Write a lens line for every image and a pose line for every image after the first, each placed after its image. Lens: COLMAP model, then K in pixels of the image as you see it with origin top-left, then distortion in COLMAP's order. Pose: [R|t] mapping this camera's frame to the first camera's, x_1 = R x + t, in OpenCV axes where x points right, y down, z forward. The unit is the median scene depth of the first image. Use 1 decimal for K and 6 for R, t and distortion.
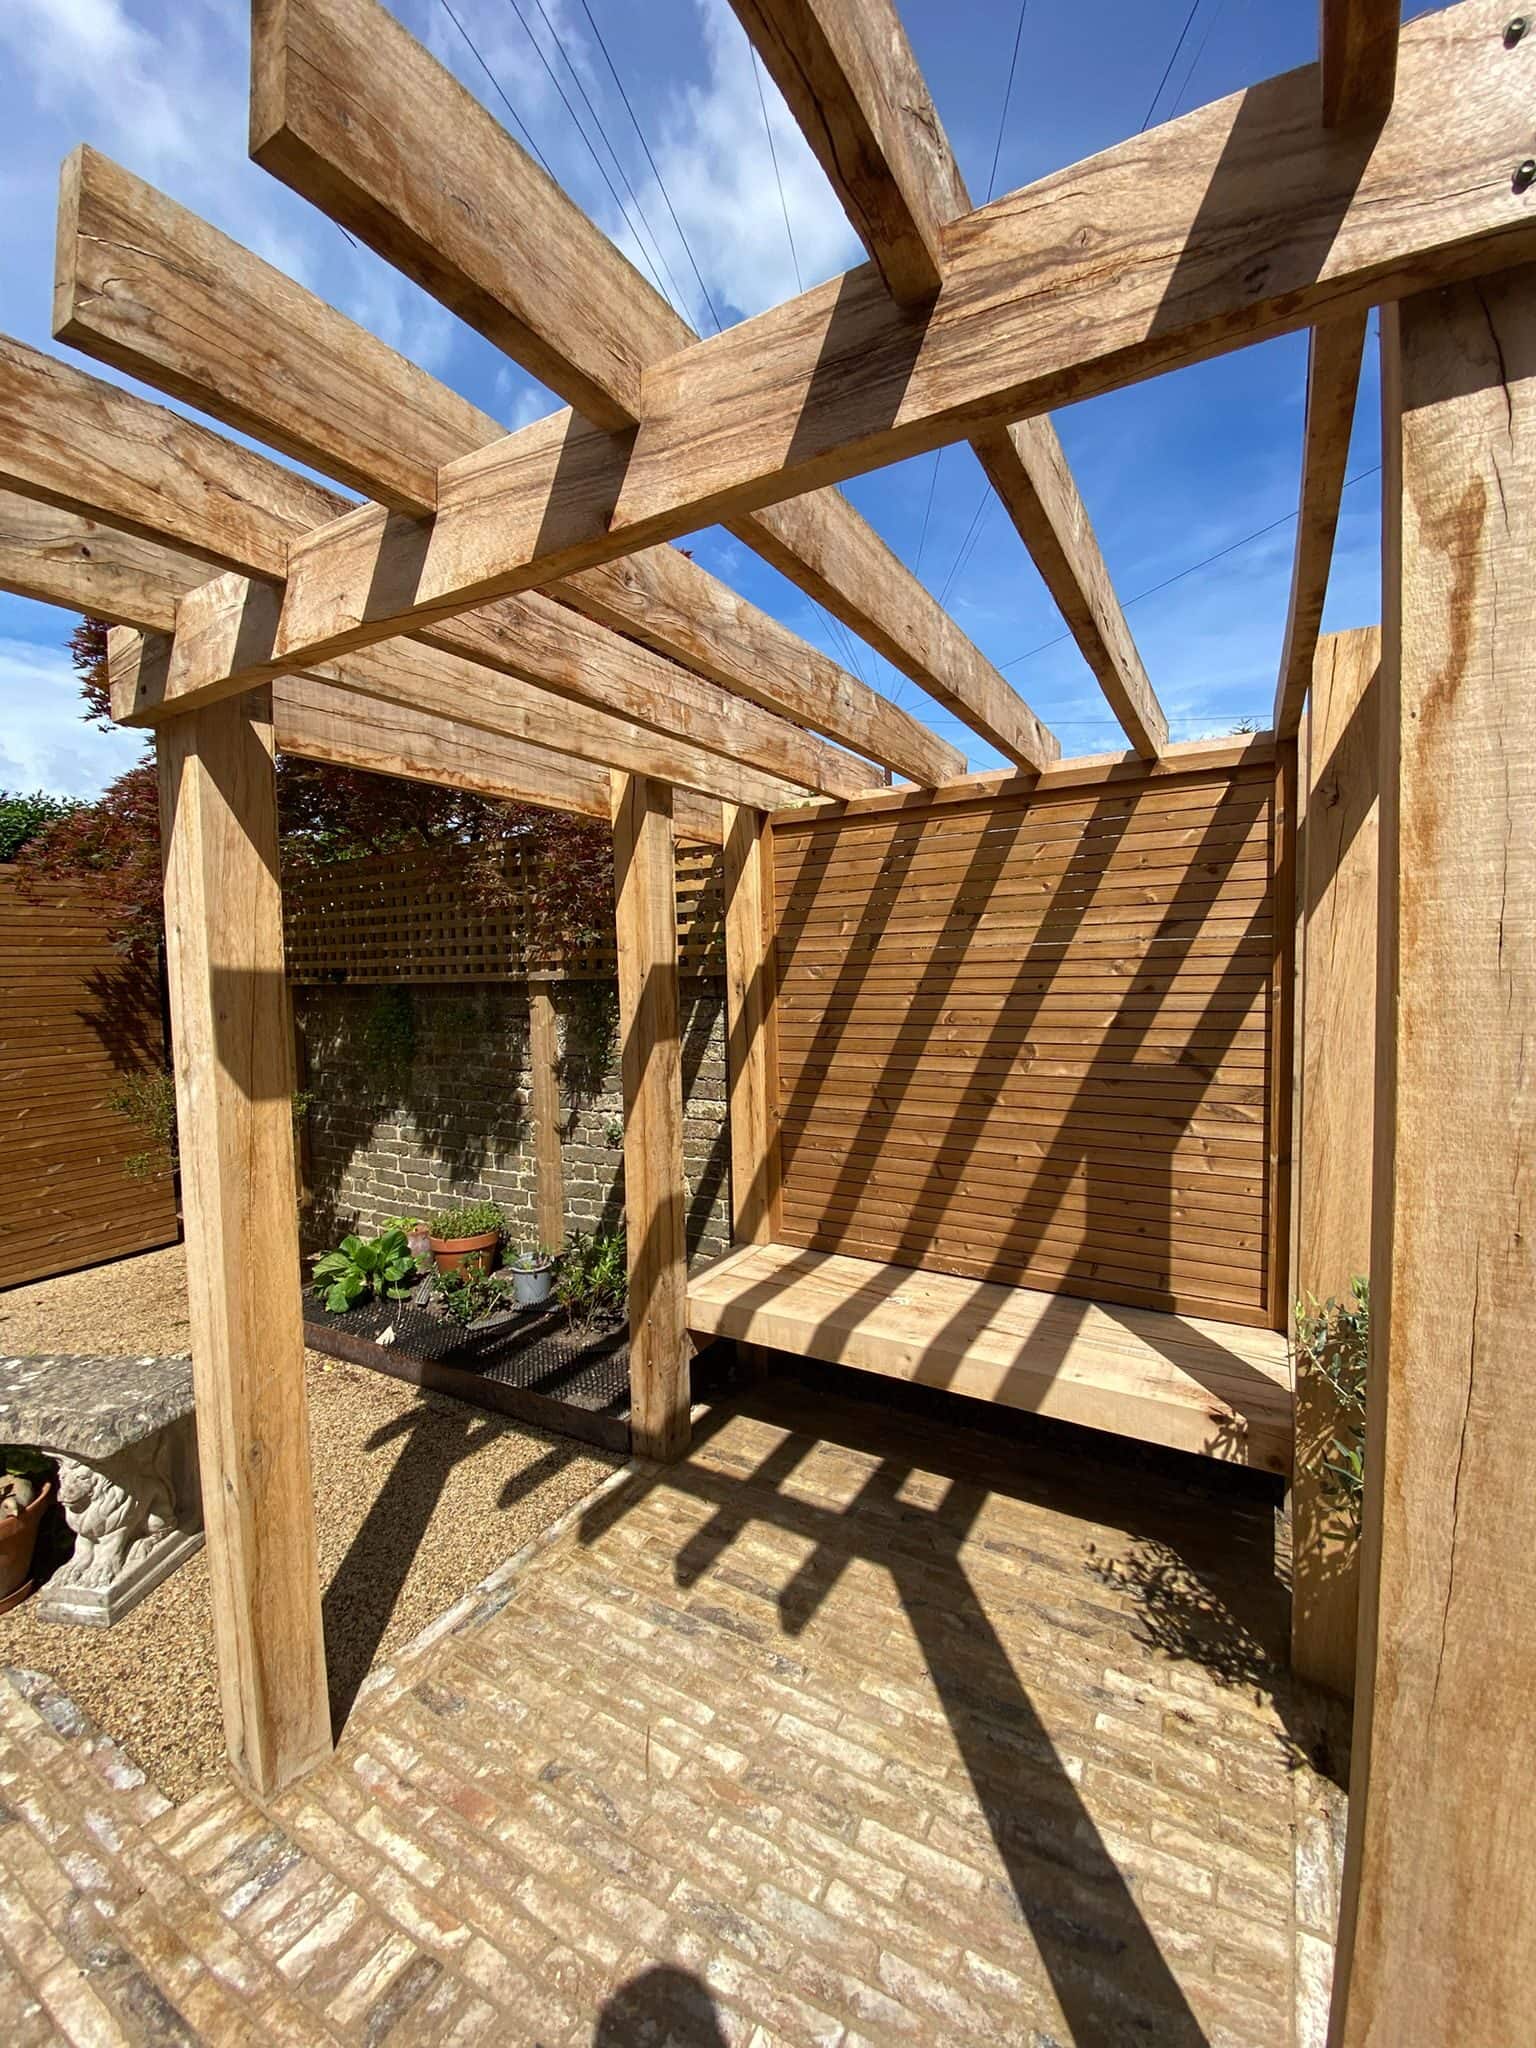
lens RADIAL K [[823.1, 0, 768.0], [0, 823.1, 1024.0], [0, 0, 1]] dist [0.000728, 0.000072]
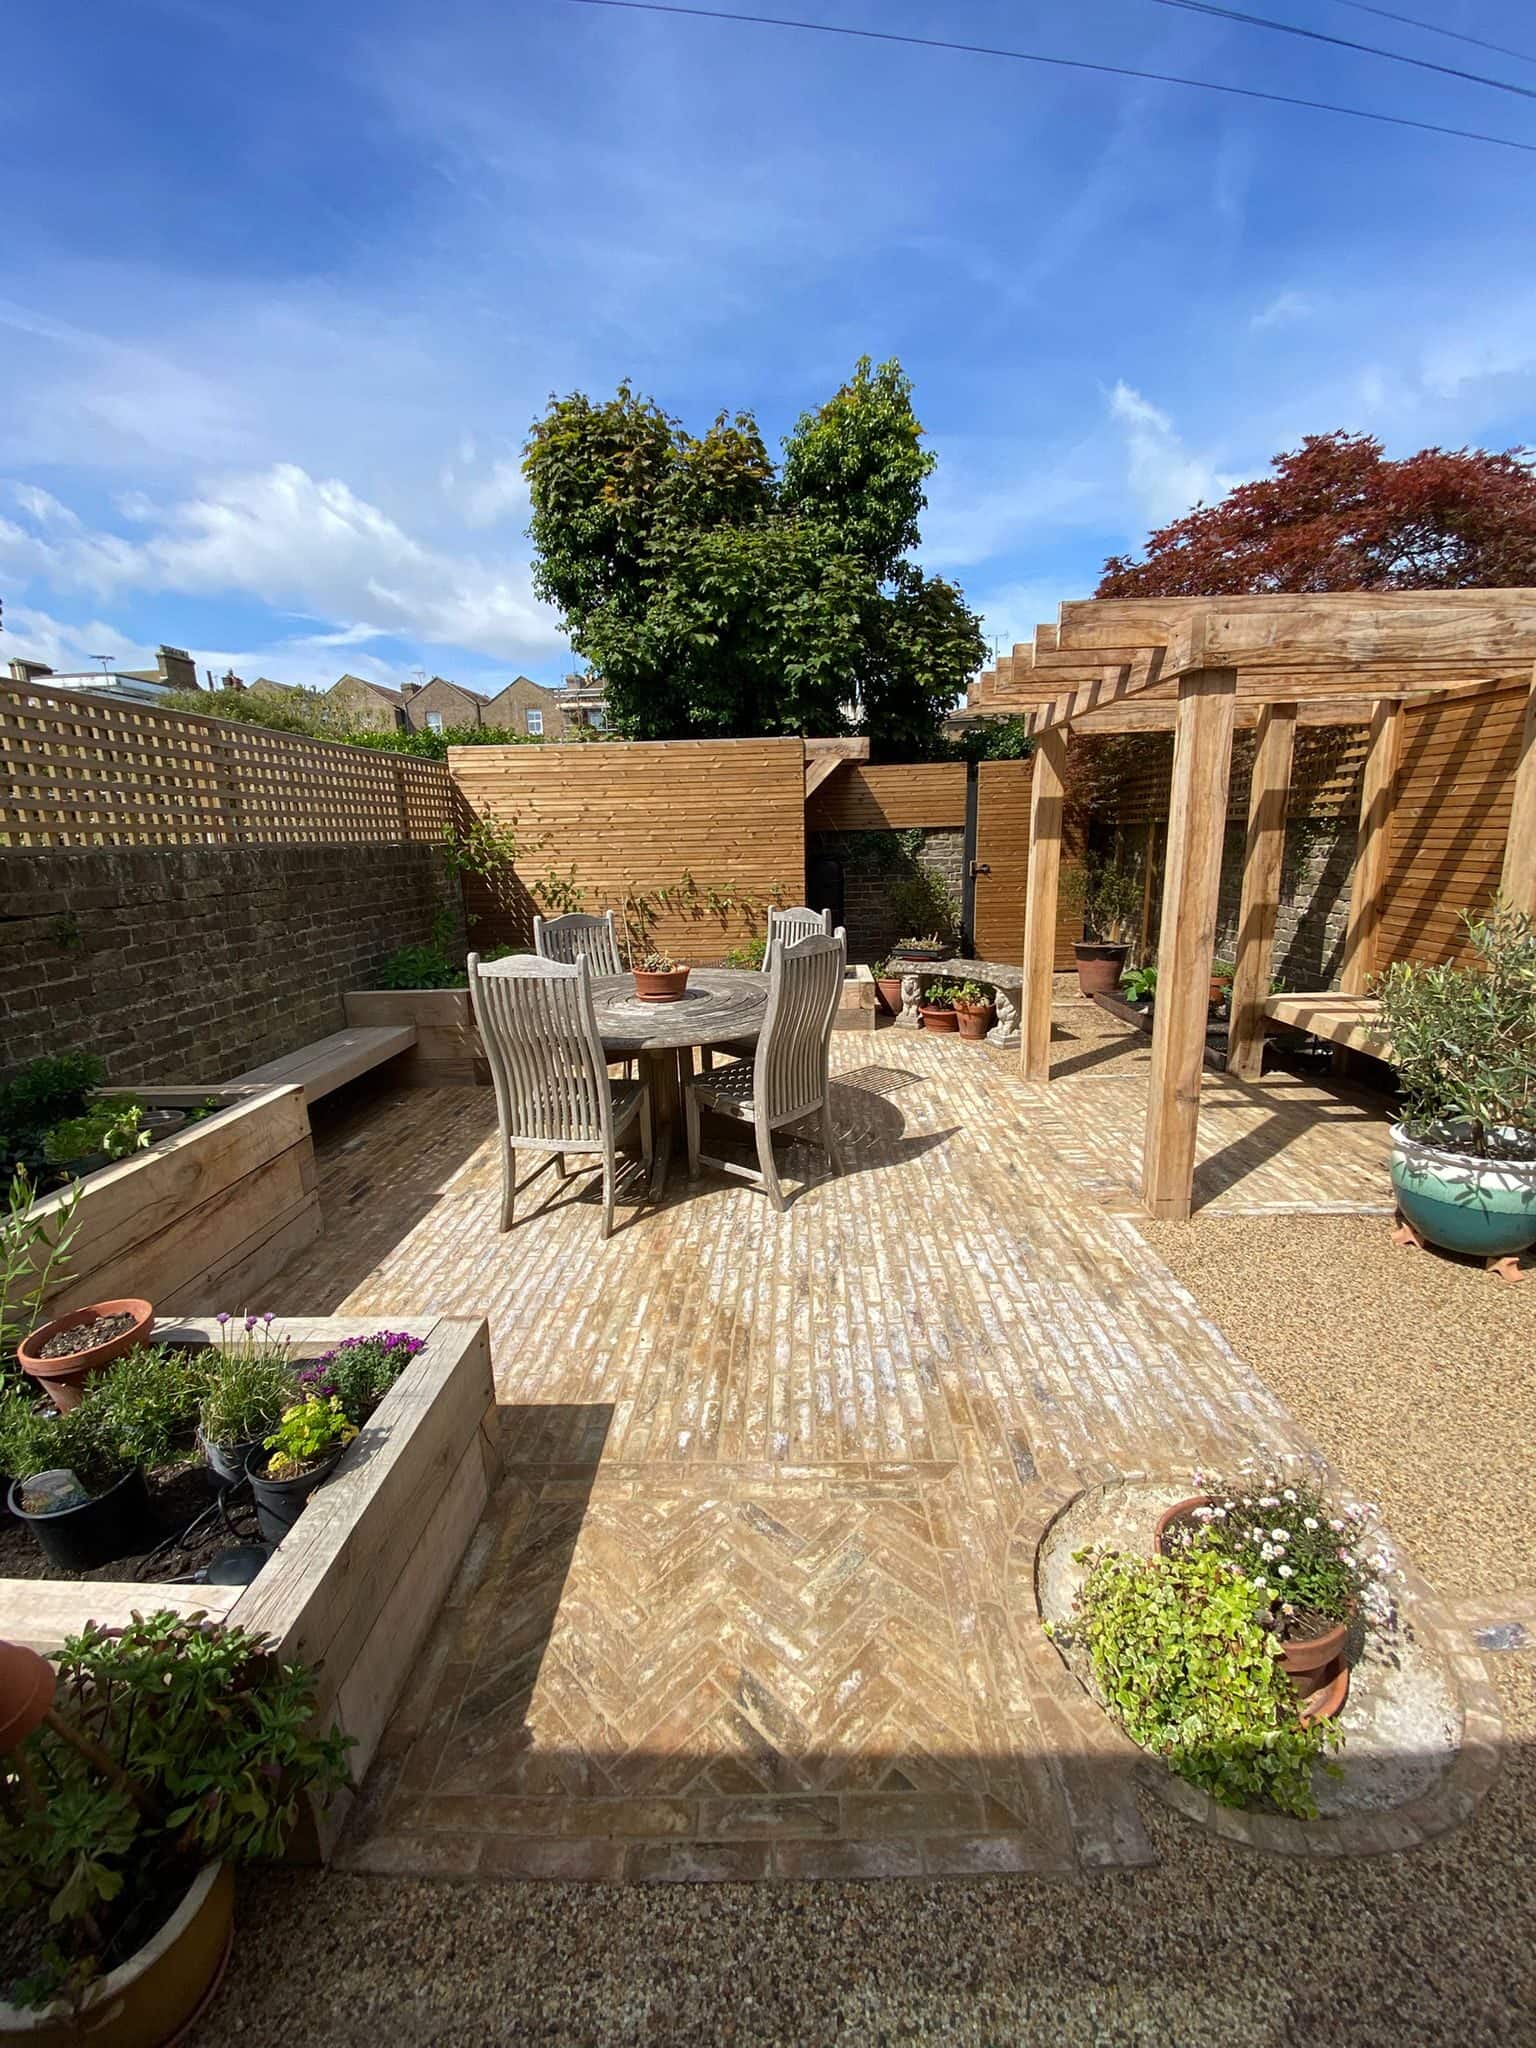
lens RADIAL K [[823.1, 0, 768.0], [0, 823.1, 1024.0], [0, 0, 1]] dist [0.000728, 0.000072]
pose [[0.477898, 0.208130, -0.853402, 1.009008], [-0.021143, 0.973969, 0.225695, -0.003902], [0.878161, -0.089816, 0.469858, -0.873965]]
